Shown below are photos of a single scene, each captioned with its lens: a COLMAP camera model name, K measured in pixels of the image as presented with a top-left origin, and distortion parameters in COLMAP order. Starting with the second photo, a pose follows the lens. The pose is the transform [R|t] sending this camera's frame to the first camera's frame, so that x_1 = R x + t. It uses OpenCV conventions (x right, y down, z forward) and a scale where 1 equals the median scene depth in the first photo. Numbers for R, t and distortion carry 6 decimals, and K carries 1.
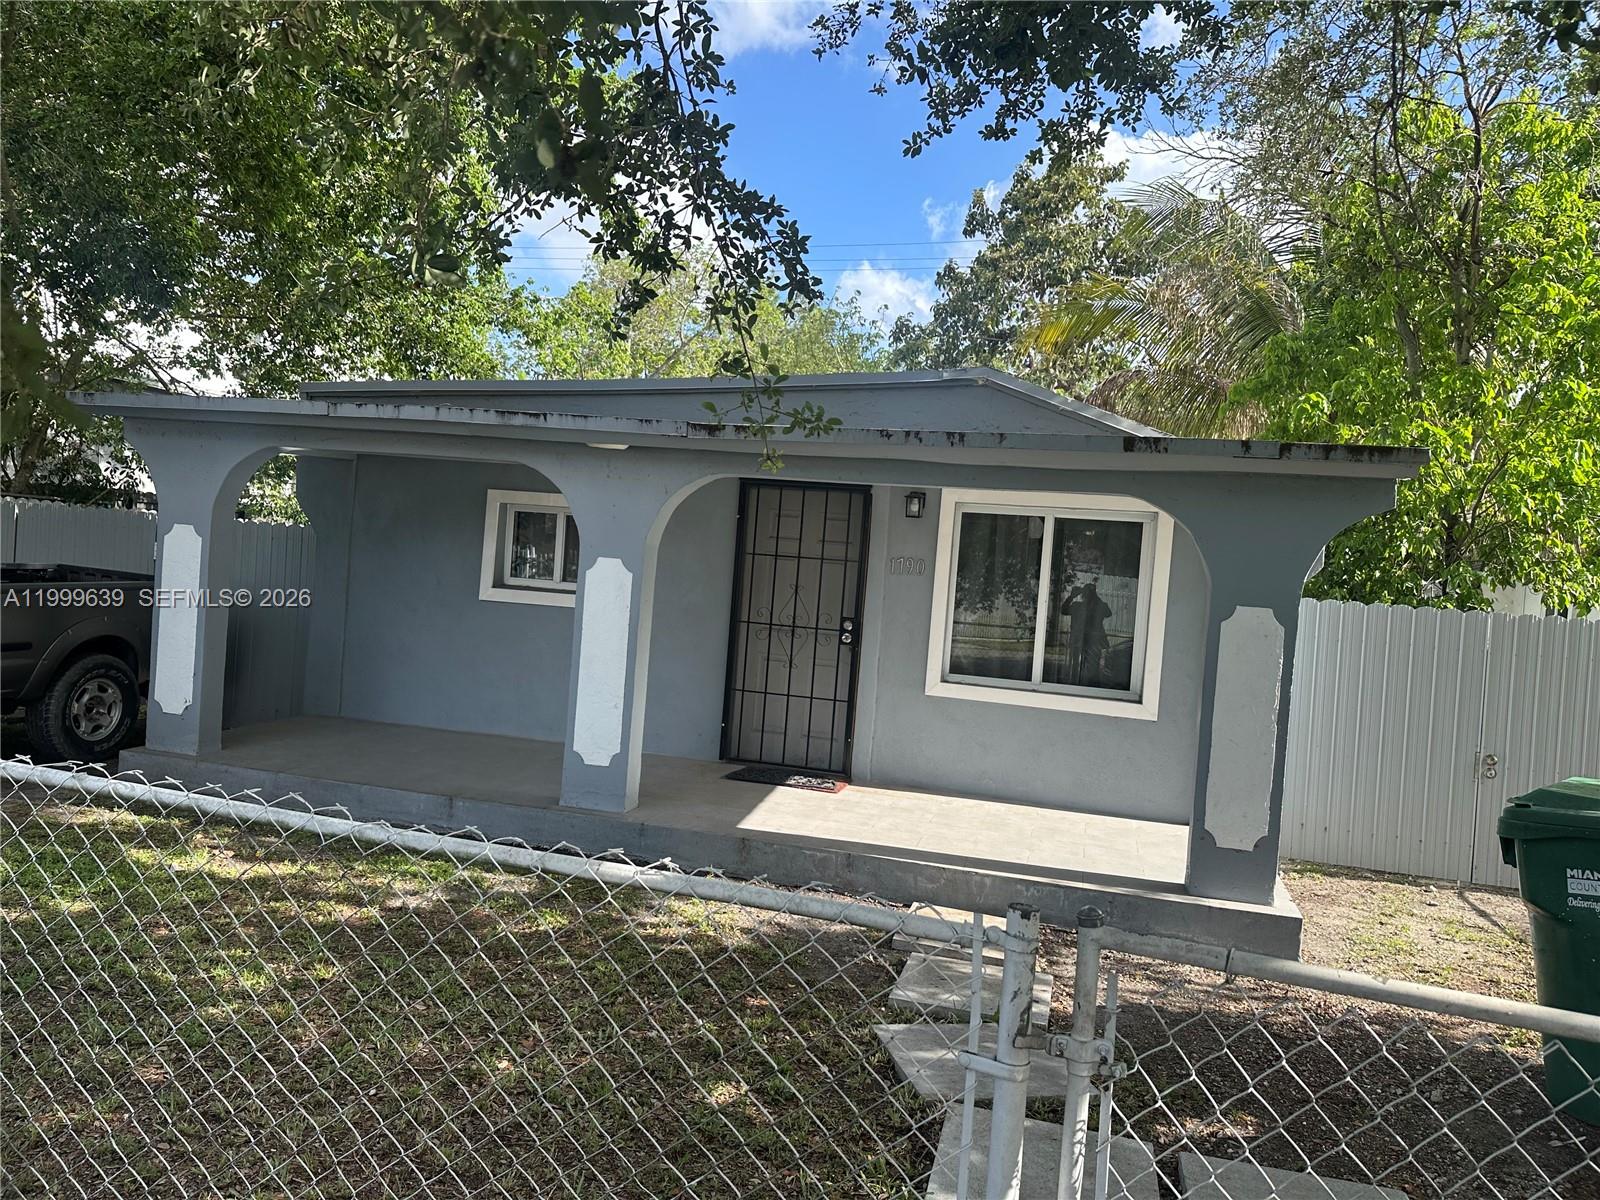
lens RADIAL K [[1102.4, 0, 799.5], [0, 1102.4, 595.8], [0, 0, 1]] dist [0.004345, -0.004094]
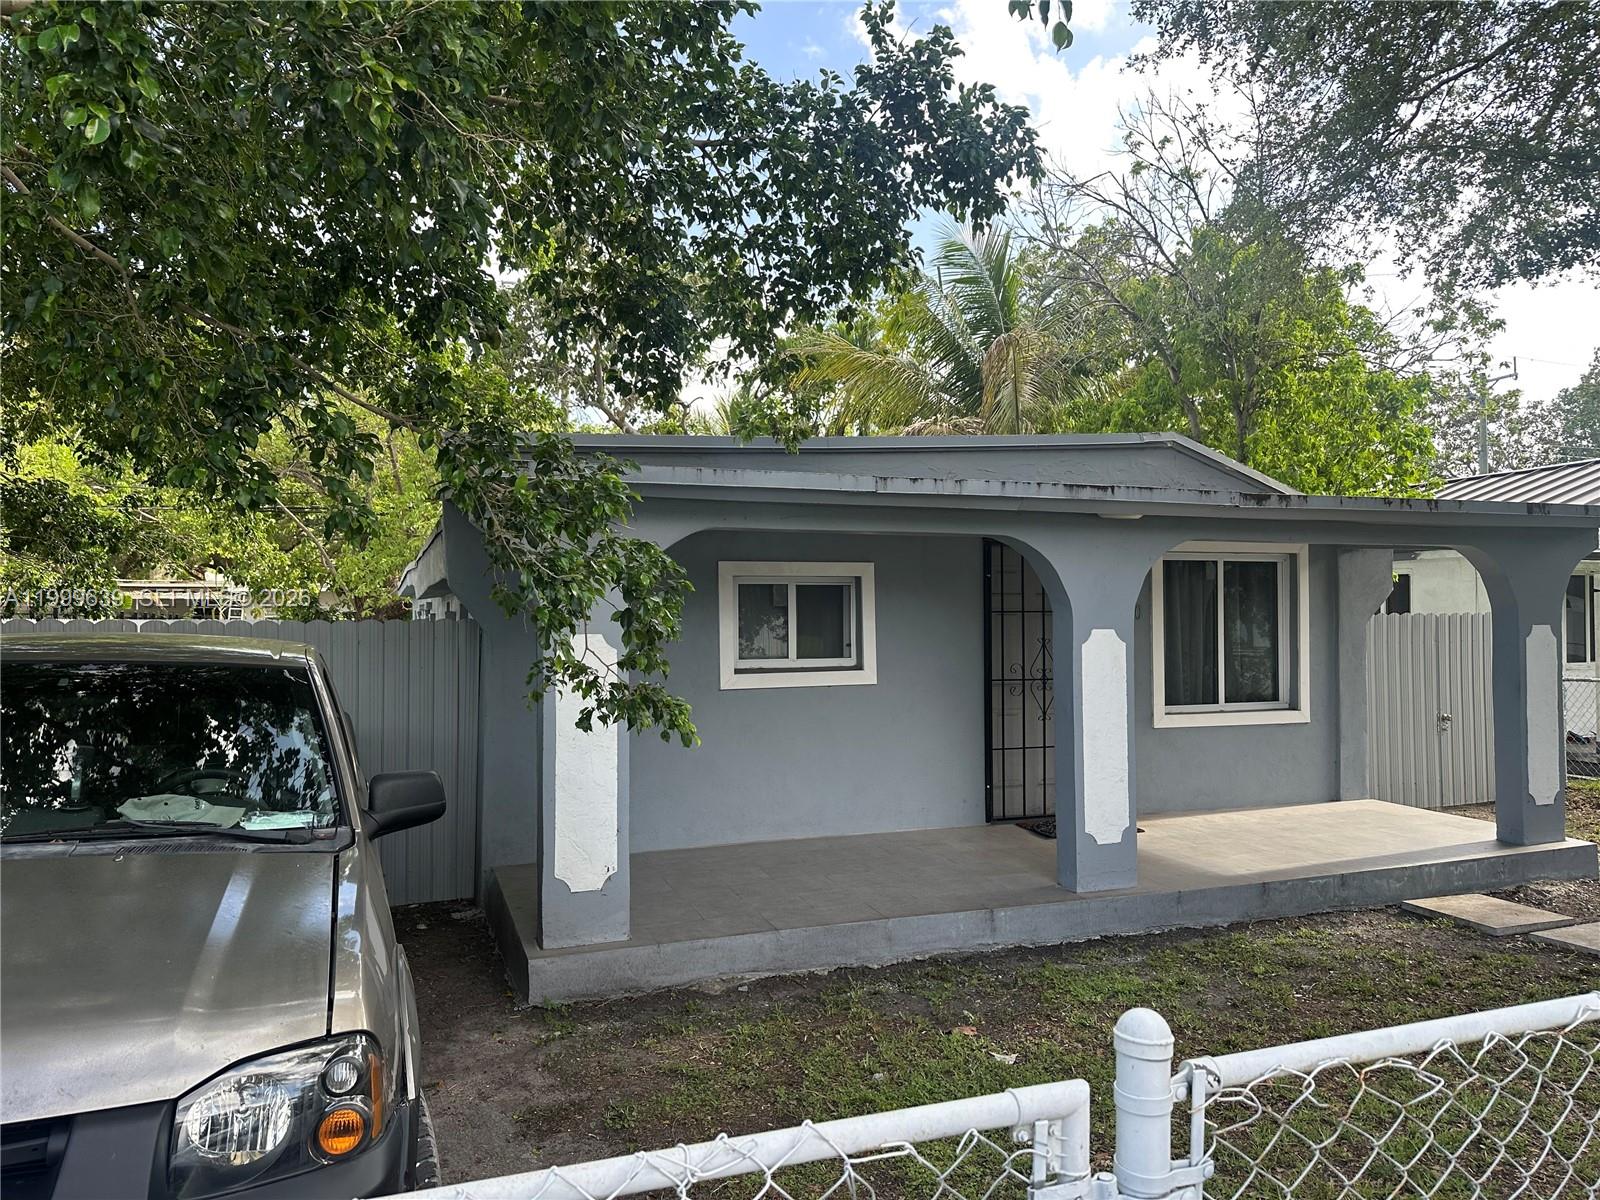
lens RADIAL K [[1102.4, 0, 799.2], [0, 1102.4, 599.1], [0, 0, 1]] dist [0.004345, -0.004094]
pose [[0.830504, -0.073191, 0.552183, -0.821574], [0.081759, 0.996610, 0.009130, -0.081182], [-0.550979, 0.037563, 0.833673, 0.290555]]
